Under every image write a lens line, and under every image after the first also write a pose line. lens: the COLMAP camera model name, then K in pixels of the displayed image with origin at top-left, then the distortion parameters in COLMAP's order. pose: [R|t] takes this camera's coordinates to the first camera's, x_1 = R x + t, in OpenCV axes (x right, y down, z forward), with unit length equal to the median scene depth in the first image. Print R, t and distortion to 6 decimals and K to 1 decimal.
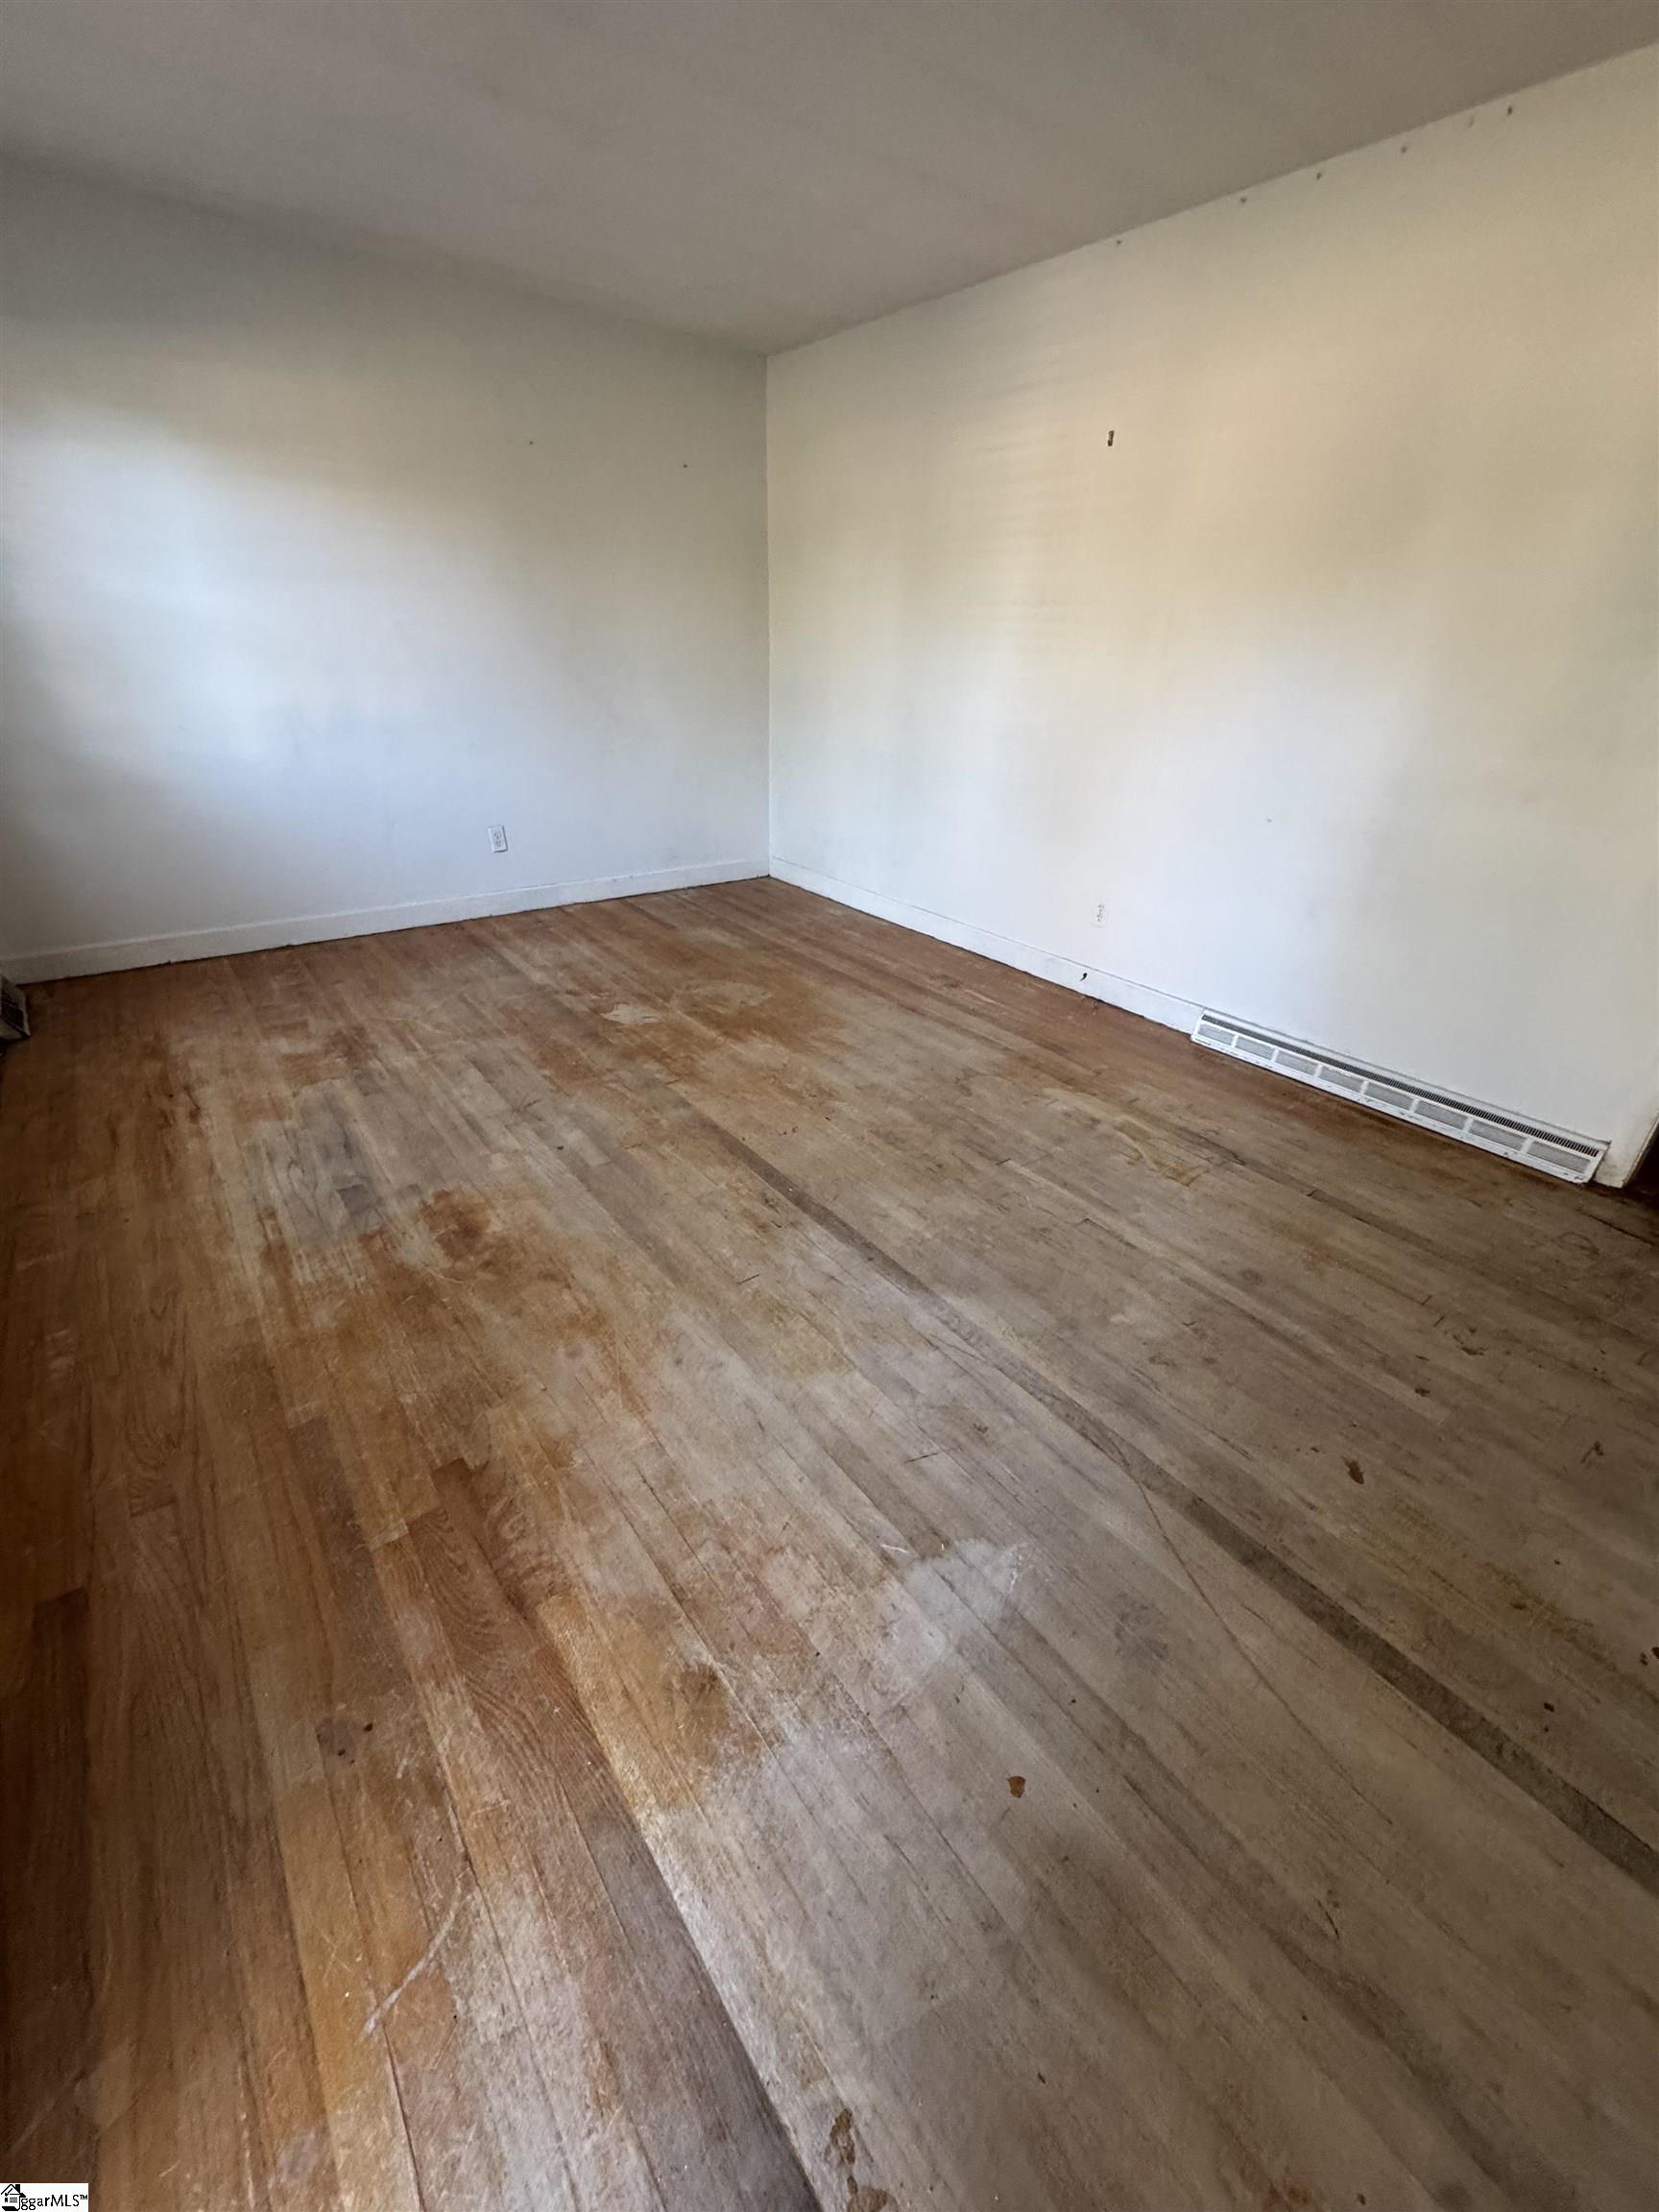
lens RADIAL K [[881.5, 0, 829.7], [0, 881.5, 1105.9], [0, 0, 1]] dist [-0.004262, 0.000843]
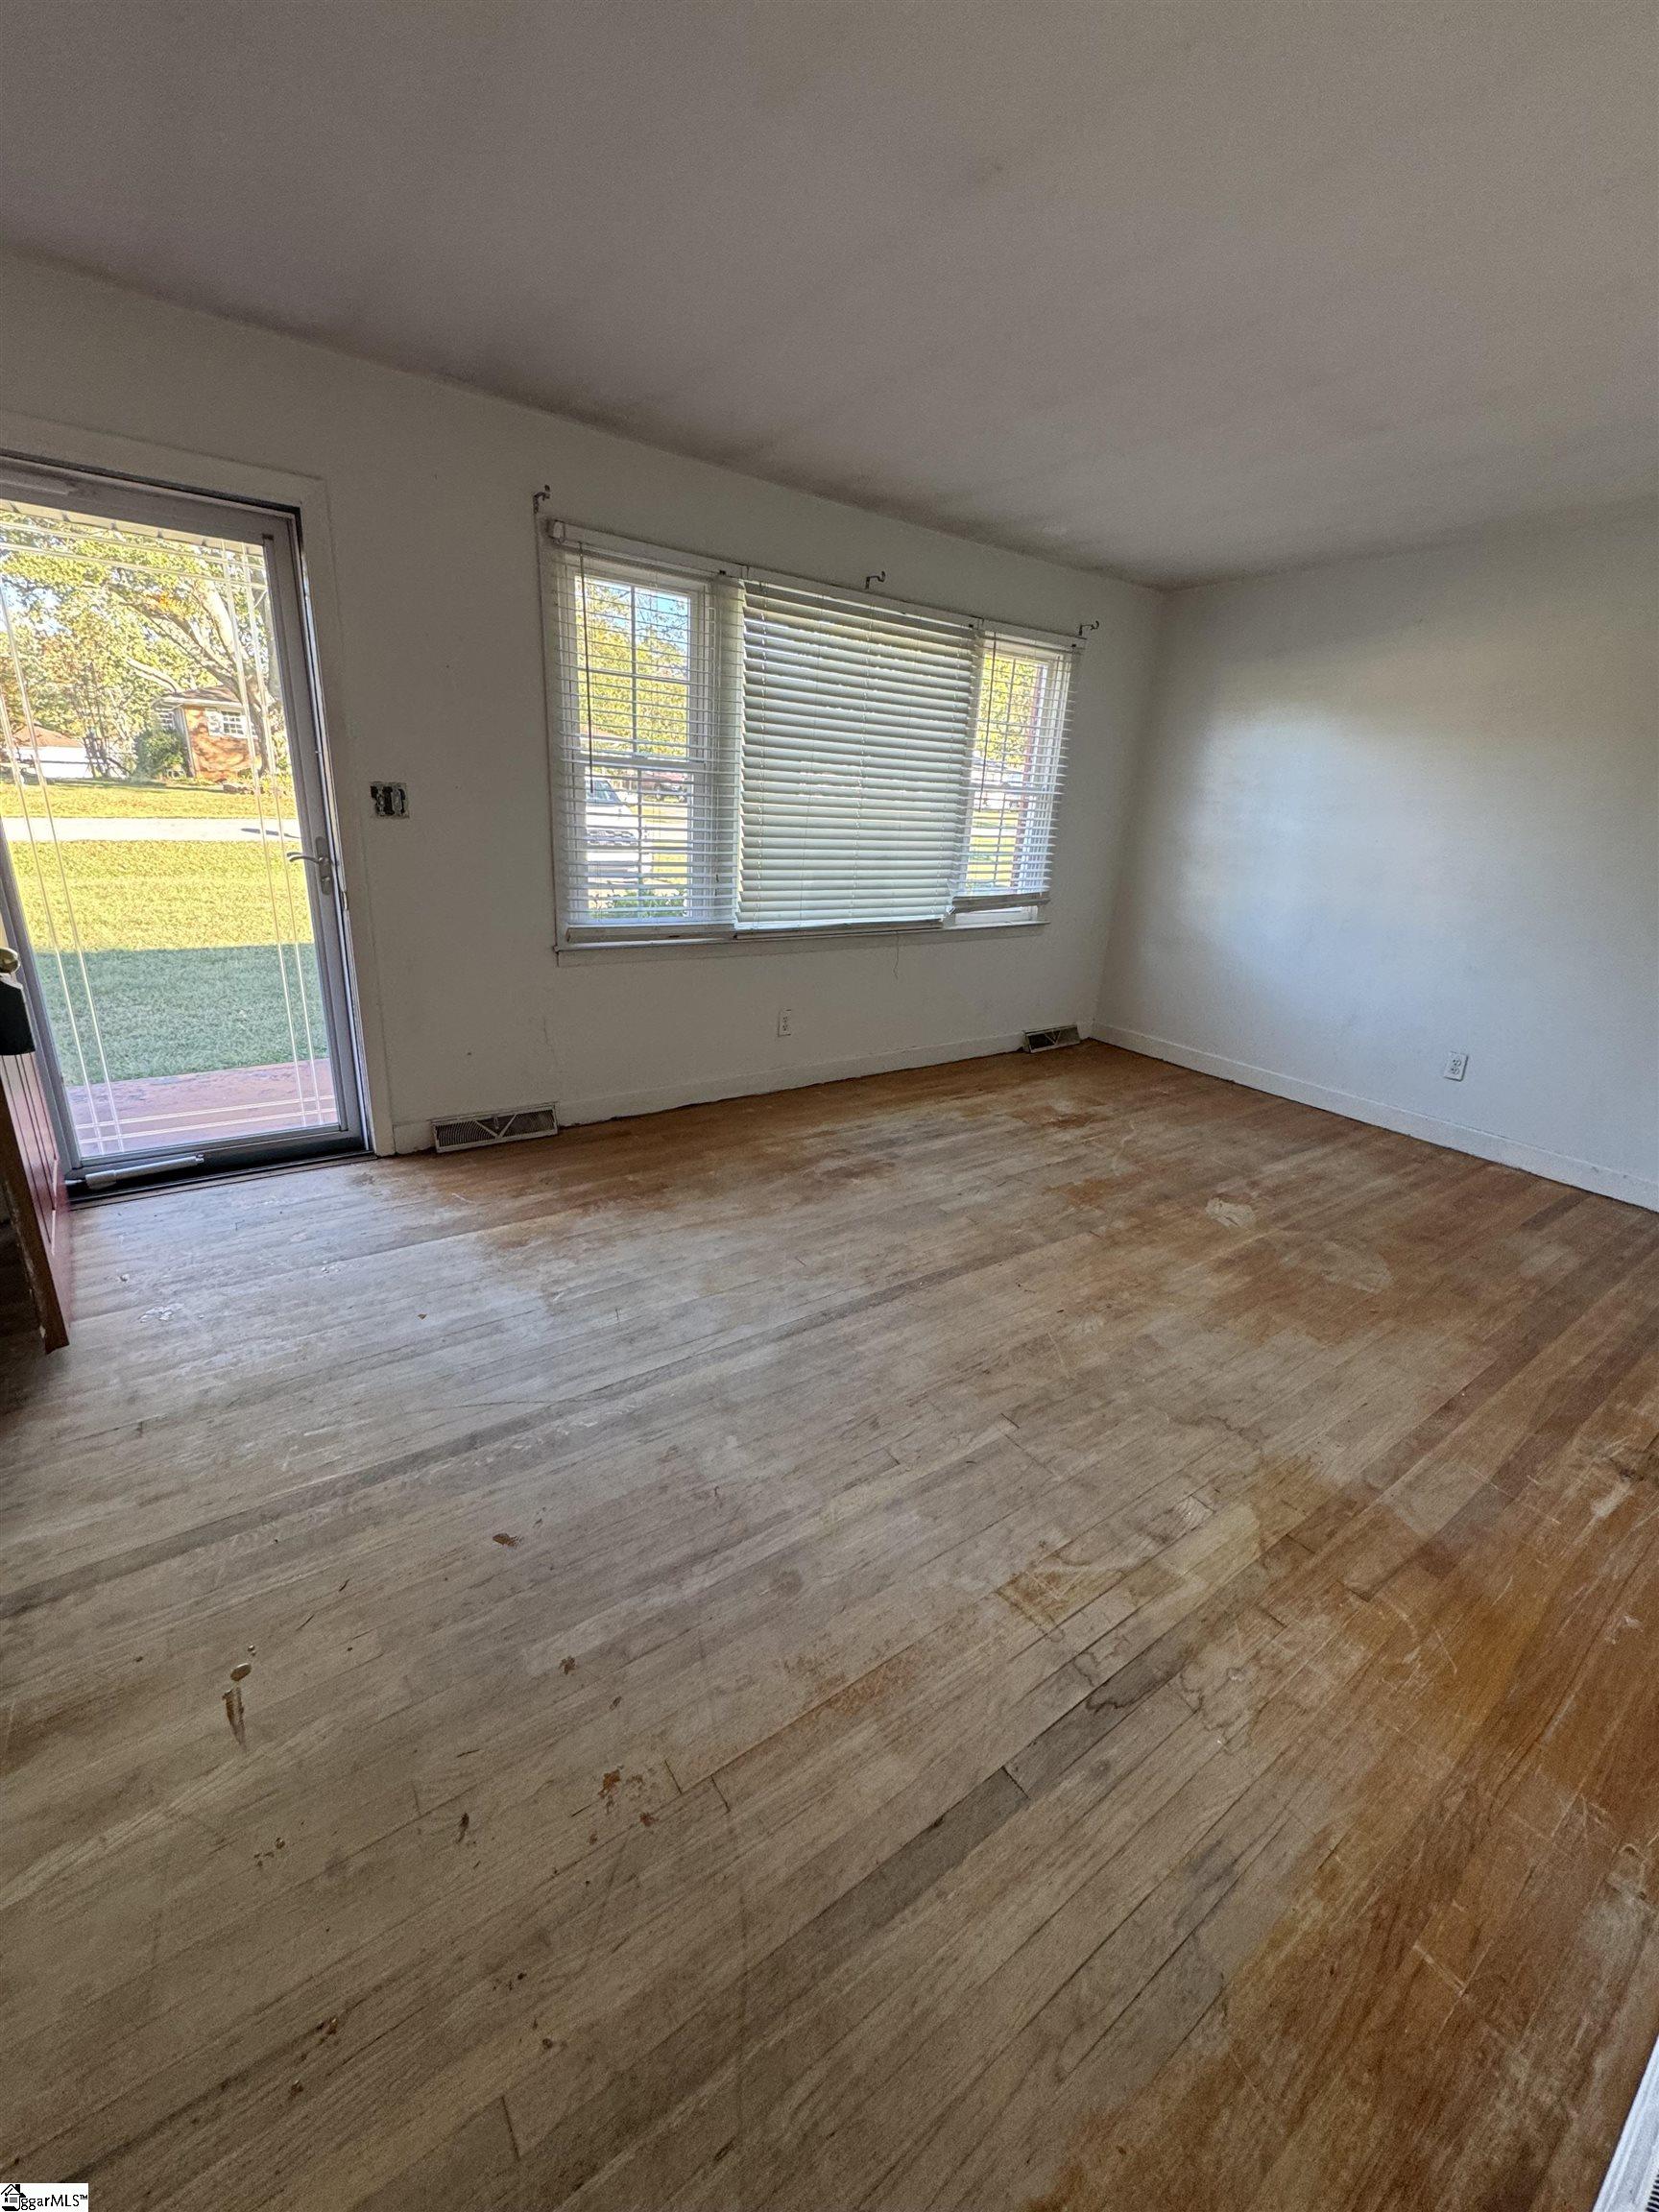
lens RADIAL K [[881.5, 0, 827.5], [0, 881.5, 1103.1], [0, 0, 1]] dist [-0.004262, 0.000843]
pose [[-0.036623, 0.304880, -0.951686, 0.765894], [-0.515378, 0.810147, 0.279369, -0.275553], [0.856180, 0.500710, 0.127459, 0.494673]]
